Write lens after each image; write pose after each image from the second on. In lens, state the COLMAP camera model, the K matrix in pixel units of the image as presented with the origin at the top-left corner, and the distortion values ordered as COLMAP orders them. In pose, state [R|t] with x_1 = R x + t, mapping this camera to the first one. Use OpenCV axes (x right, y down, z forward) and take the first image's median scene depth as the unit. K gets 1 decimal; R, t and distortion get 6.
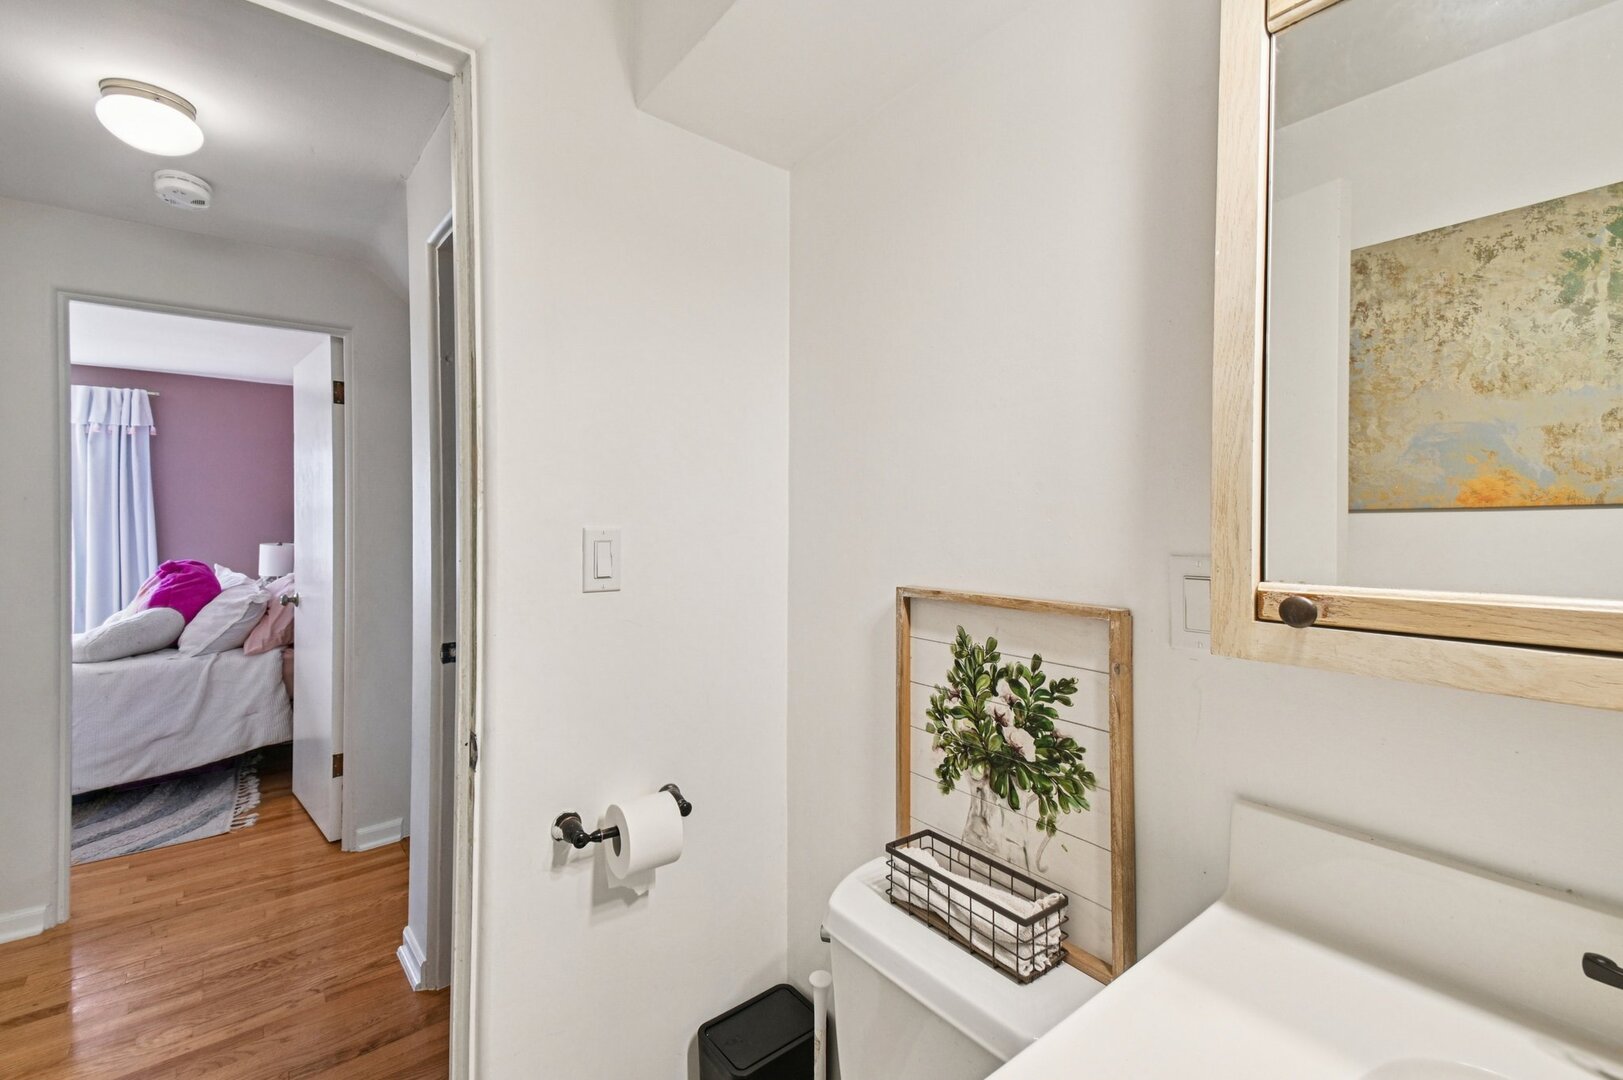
lens RADIAL K [[715.9, 0, 806.5], [0, 715.9, 533.0], [0, 0, 1]] dist [0.127669, -0.060023]
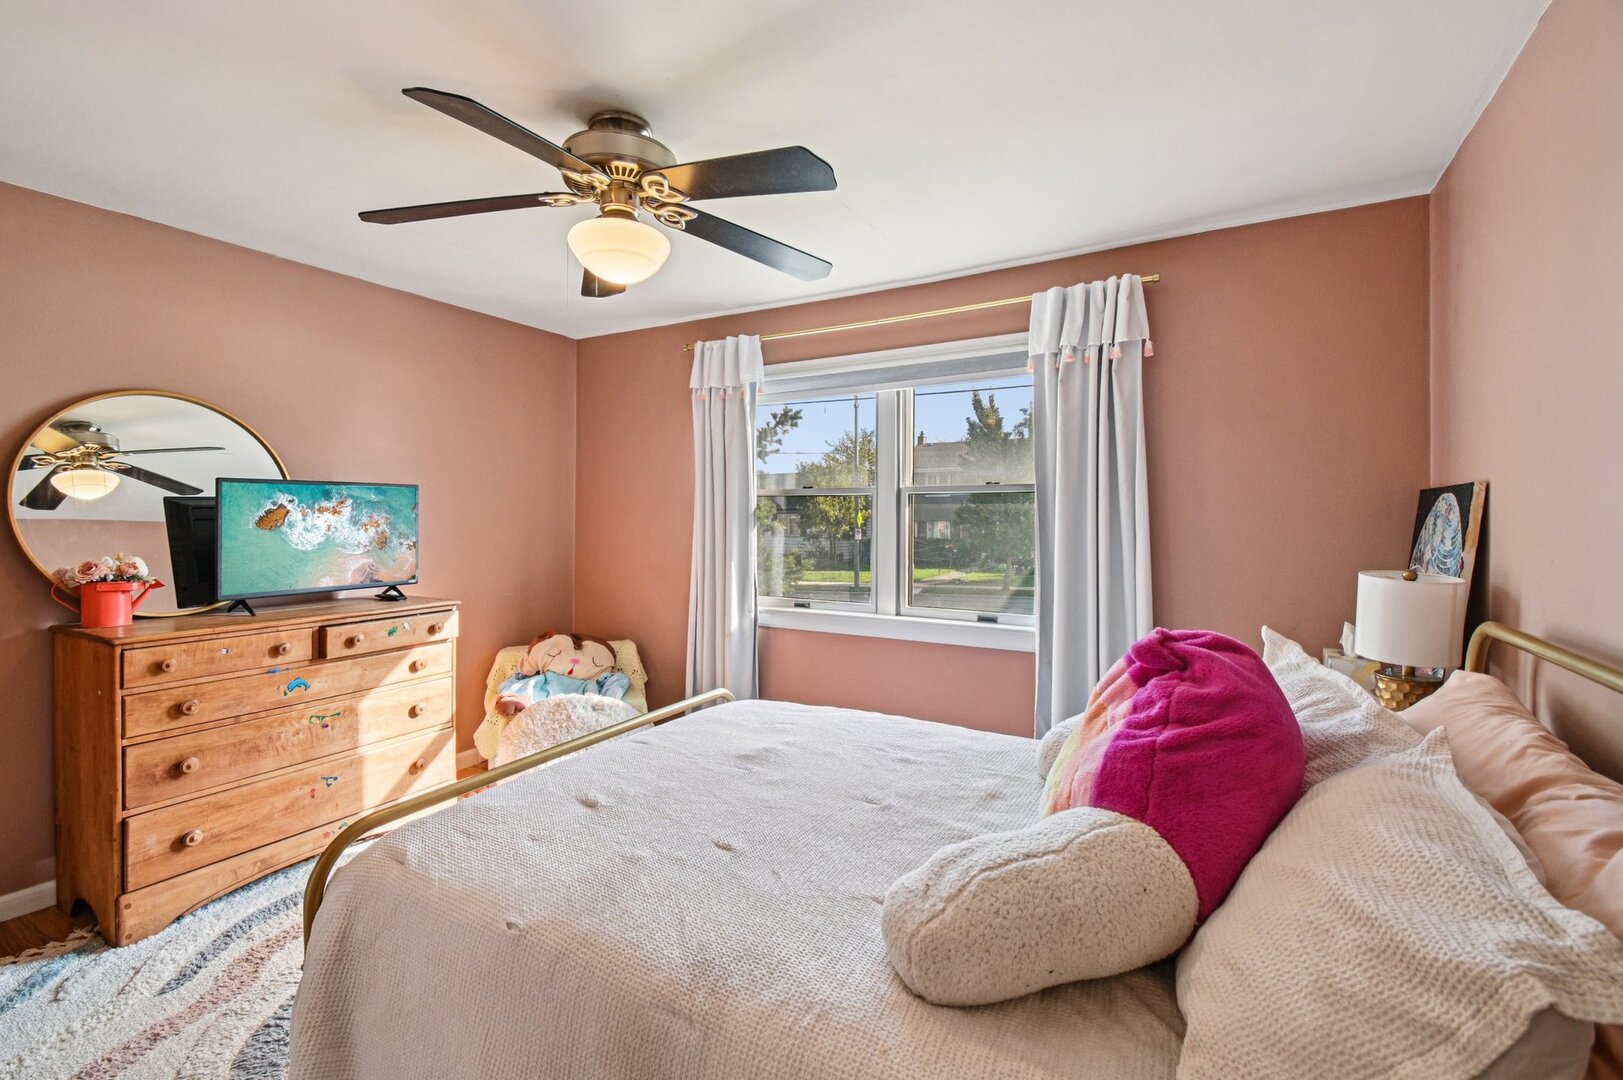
lens RADIAL K [[692.9, 0, 810.0], [0, 692.9, 517.9], [0, 0, 1]] dist [0.030240, 0.000049]
pose [[0.376367, 0.004075, -0.926462, -0.506627], [-0.015975, 0.999870, -0.002092, -0.008212], [0.926333, 0.015588, 0.376383, 0.613935]]
